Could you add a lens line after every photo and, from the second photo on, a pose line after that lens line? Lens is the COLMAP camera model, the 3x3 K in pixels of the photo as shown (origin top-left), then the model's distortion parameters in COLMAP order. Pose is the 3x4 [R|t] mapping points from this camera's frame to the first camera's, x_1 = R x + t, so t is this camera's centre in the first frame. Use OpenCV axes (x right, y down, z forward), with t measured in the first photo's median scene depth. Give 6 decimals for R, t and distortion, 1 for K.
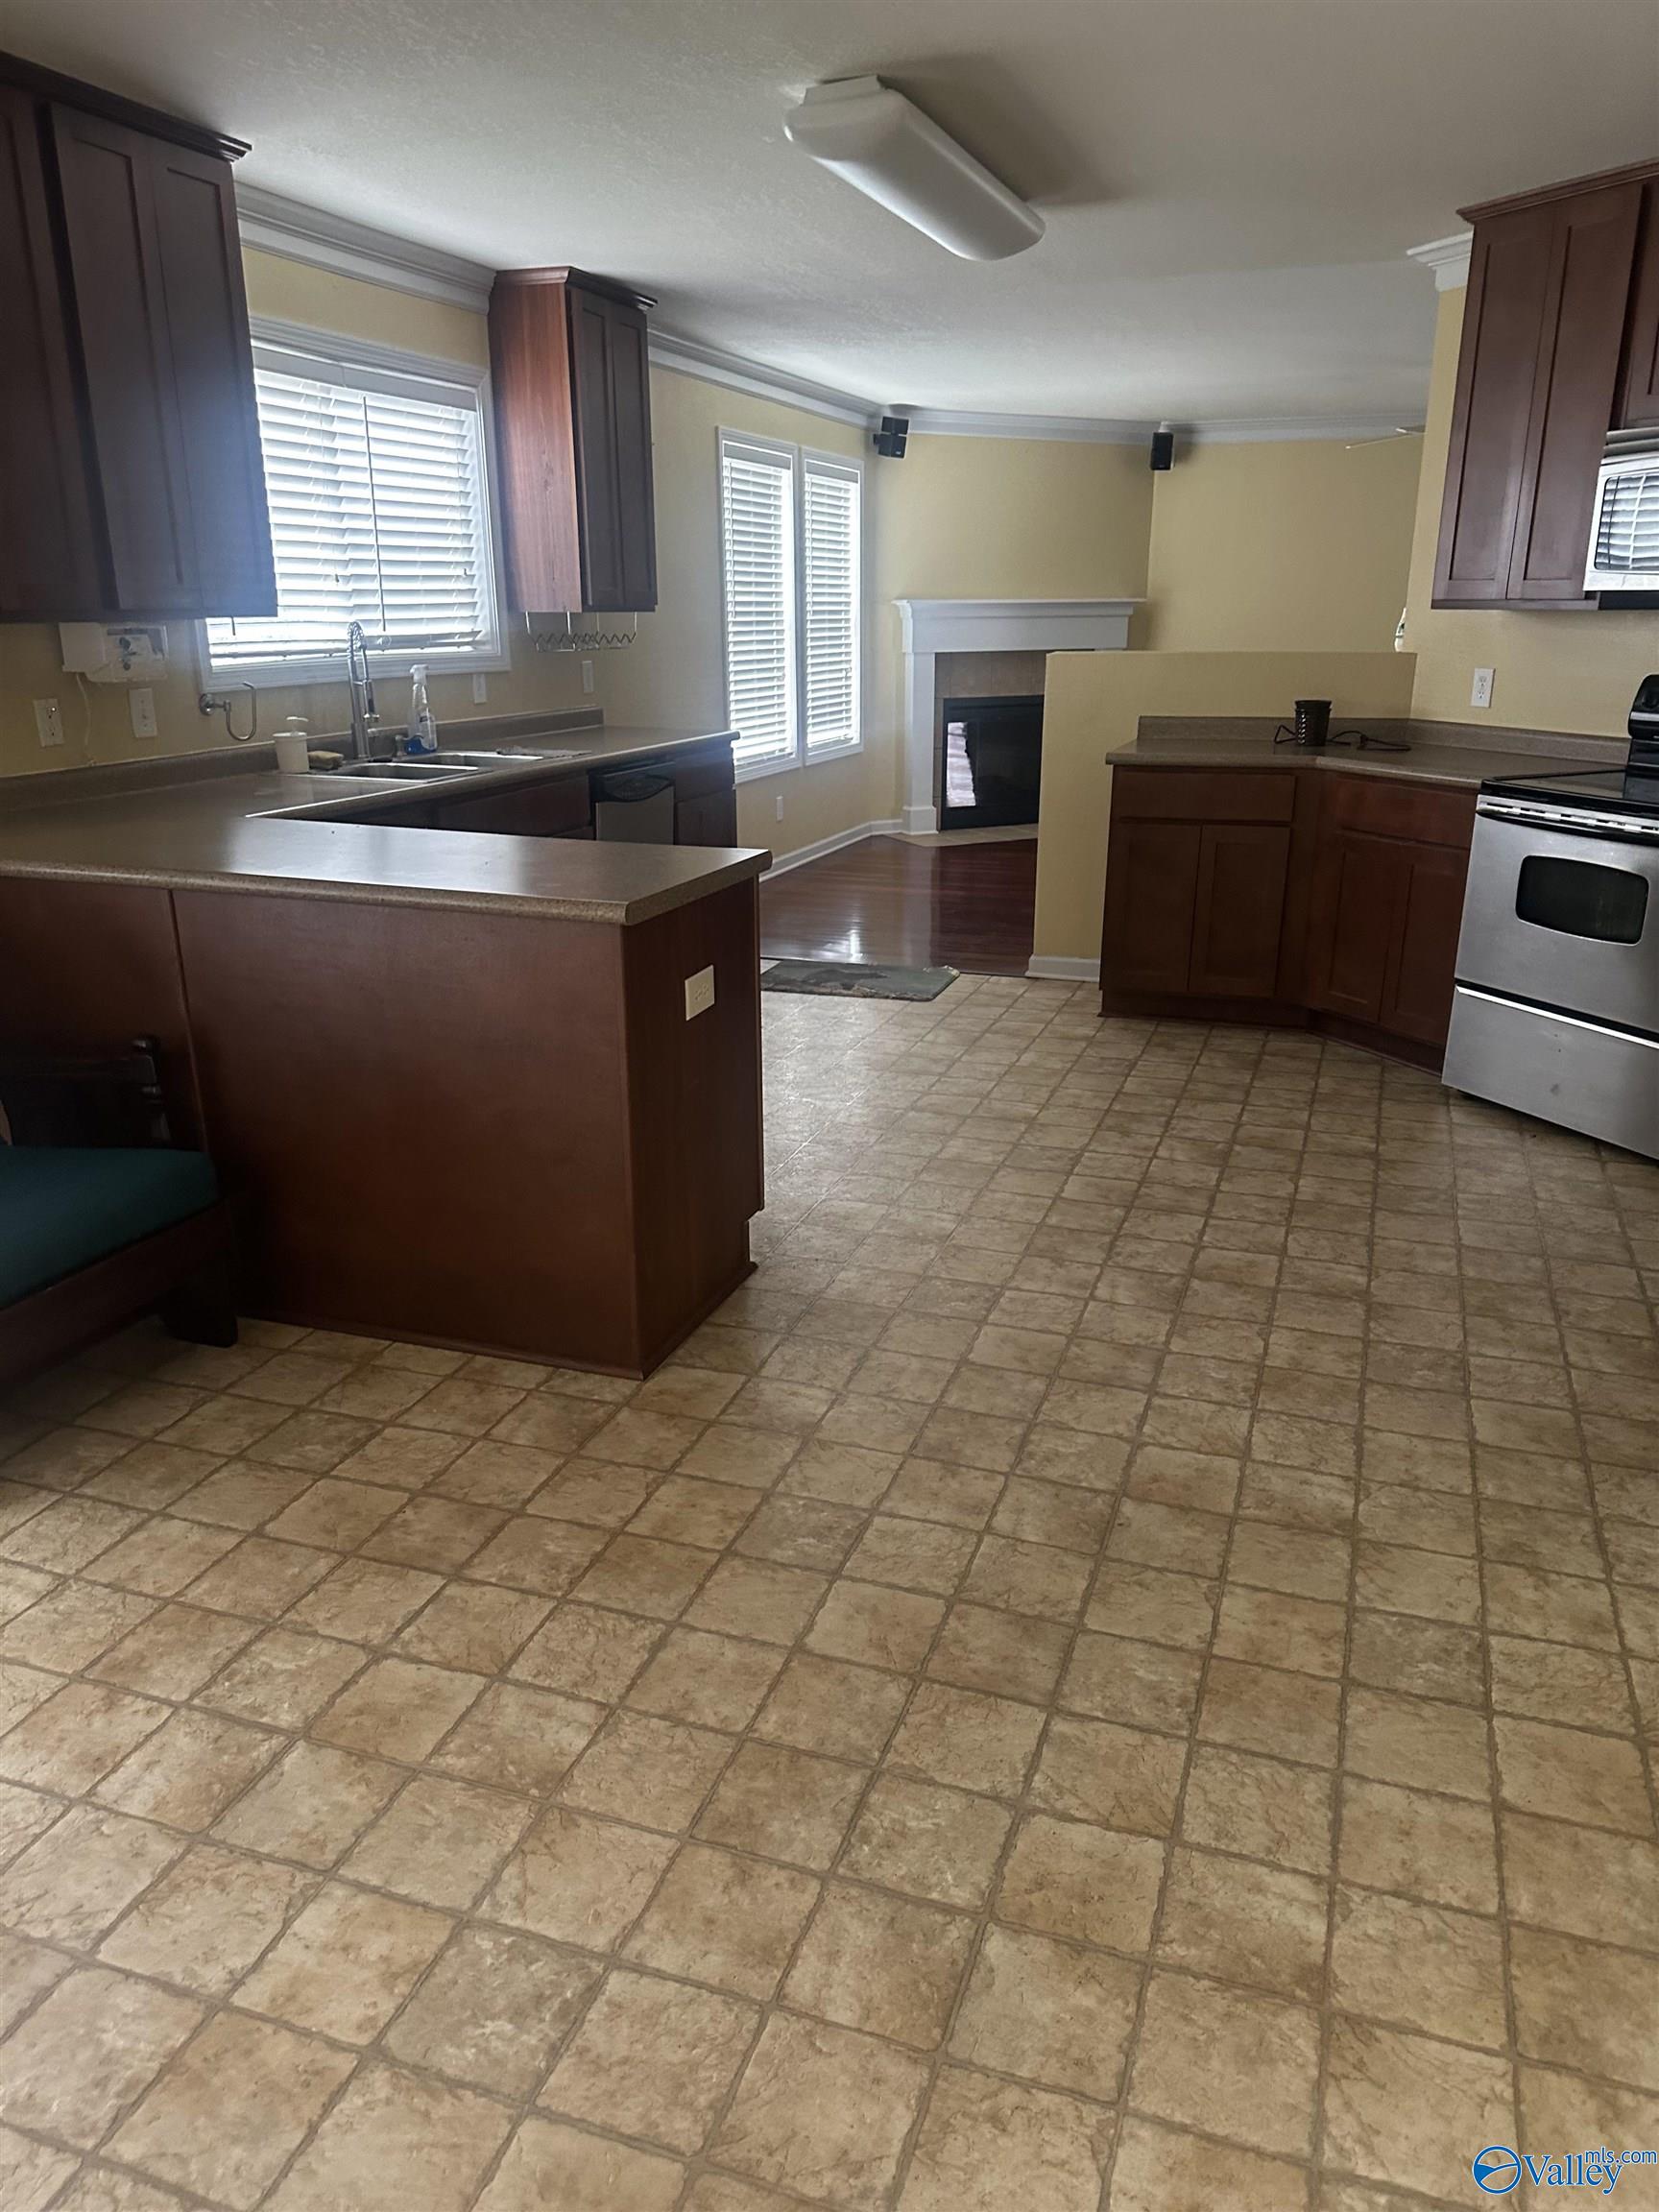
lens RADIAL K [[1565.5, 0, 829.5], [0, 1565.5, 1106.0], [0, 0, 1]] dist [0.010135, -0.021013]
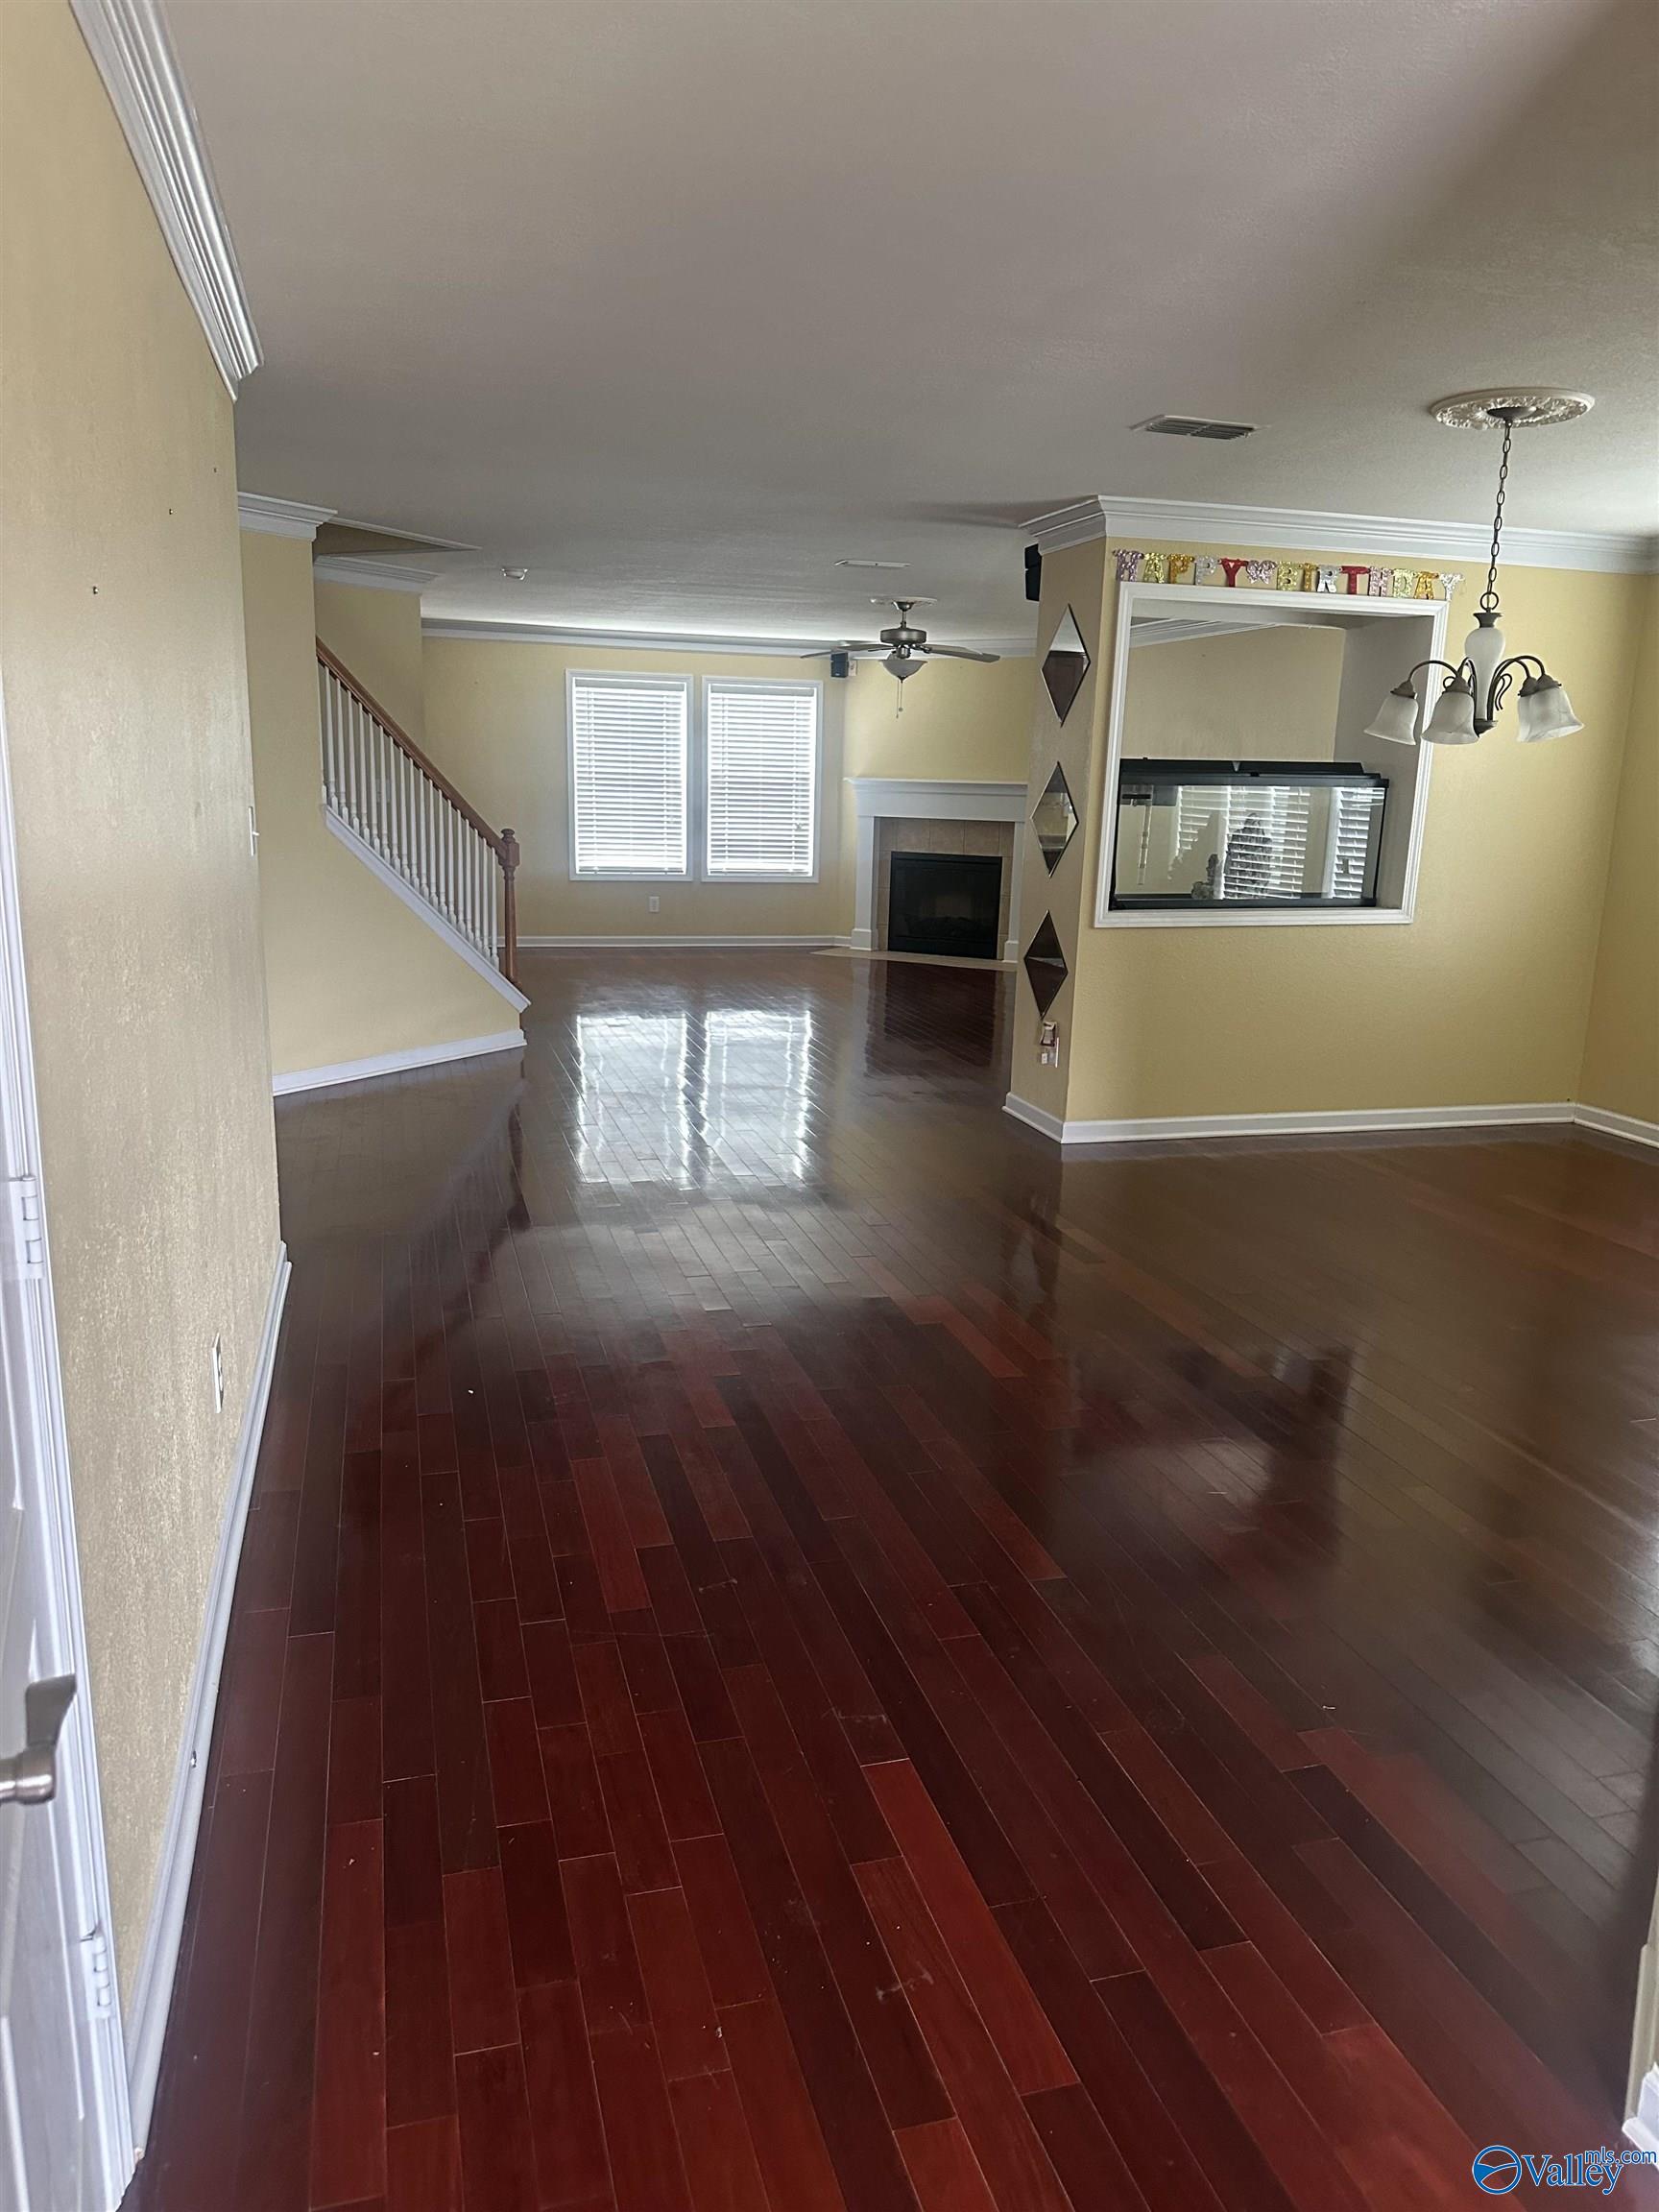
lens RADIAL K [[1540.1, 0, 829.5], [0, 1540.1, 1106.0], [0, 0, 1]] dist [0.169813, -0.365796]
pose [[0.580912, 0.190504, -0.791359, 1.150064], [-0.273526, 0.961376, 0.030645, -0.076897], [0.766632, 0.198655, 0.610583, 0.194055]]
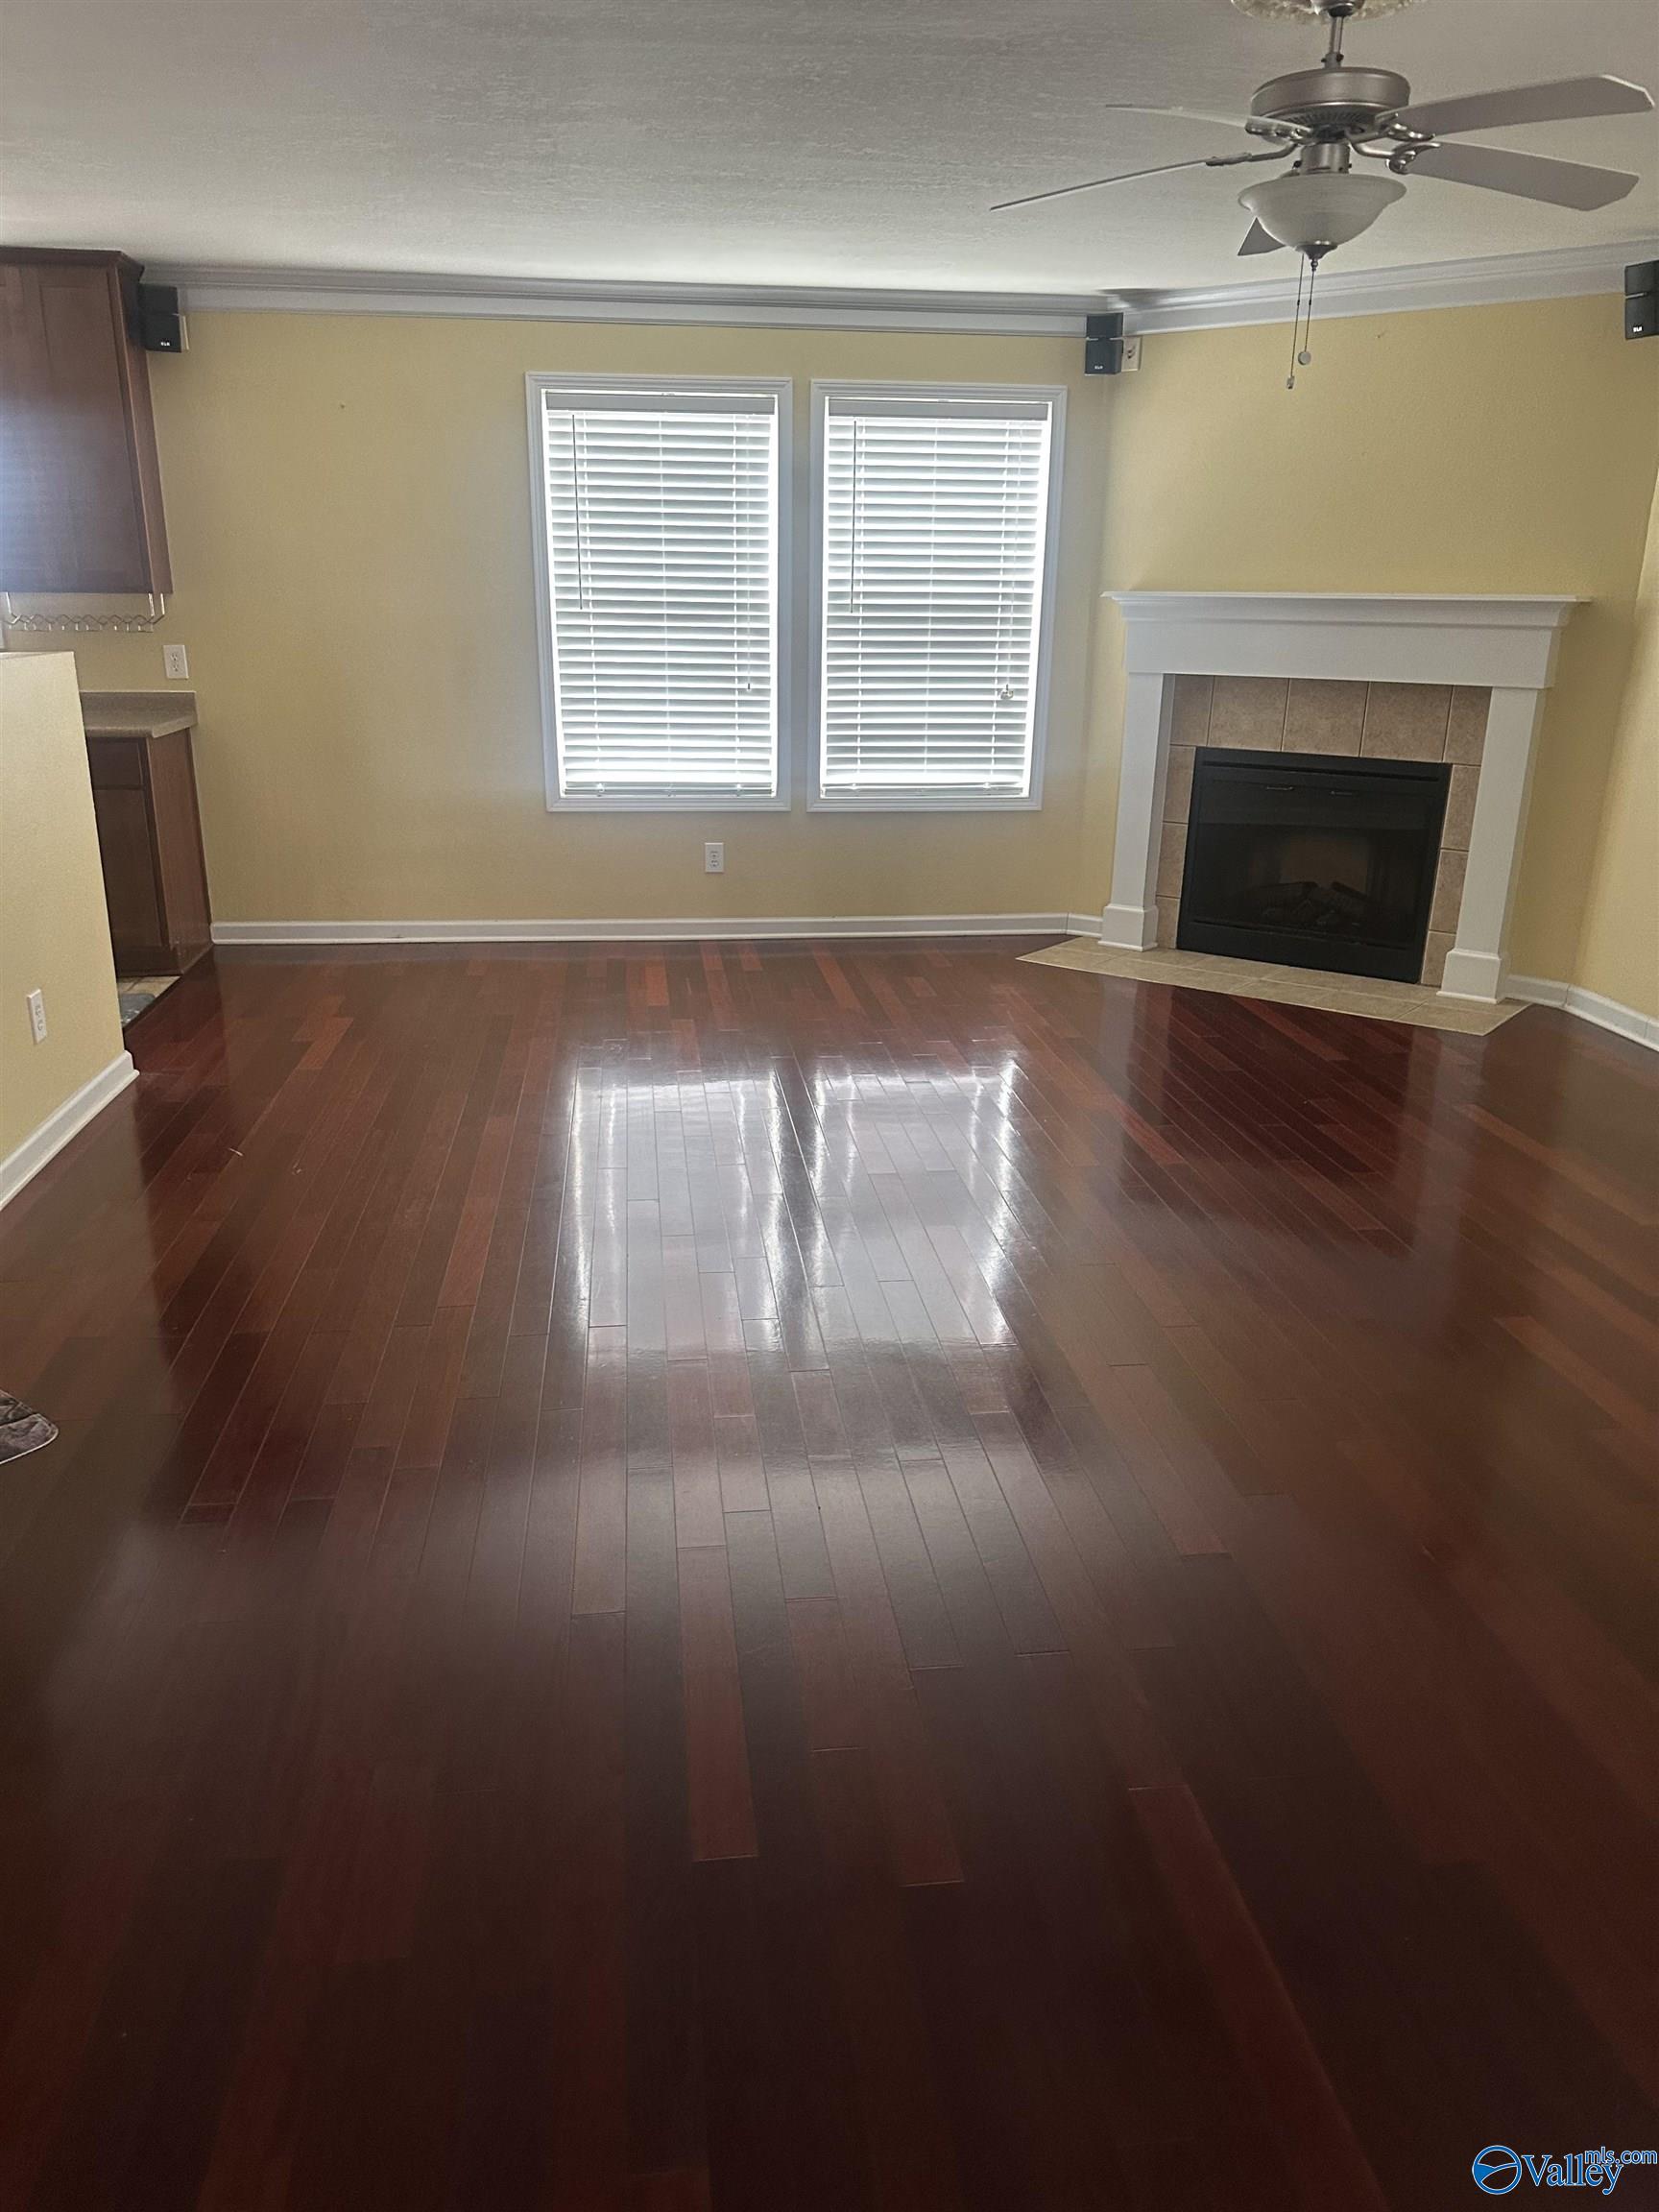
lens RADIAL K [[1540.1, 0, 829.5], [0, 1540.1, 1106.0], [0, 0, 1]] dist [0.169813, -0.365796]
pose [[0.451191, 0.291107, -0.843613, 0.598159], [-0.283168, 0.943153, 0.174008, -0.192424], [0.846311, 0.160374, 0.507975, 0.576050]]
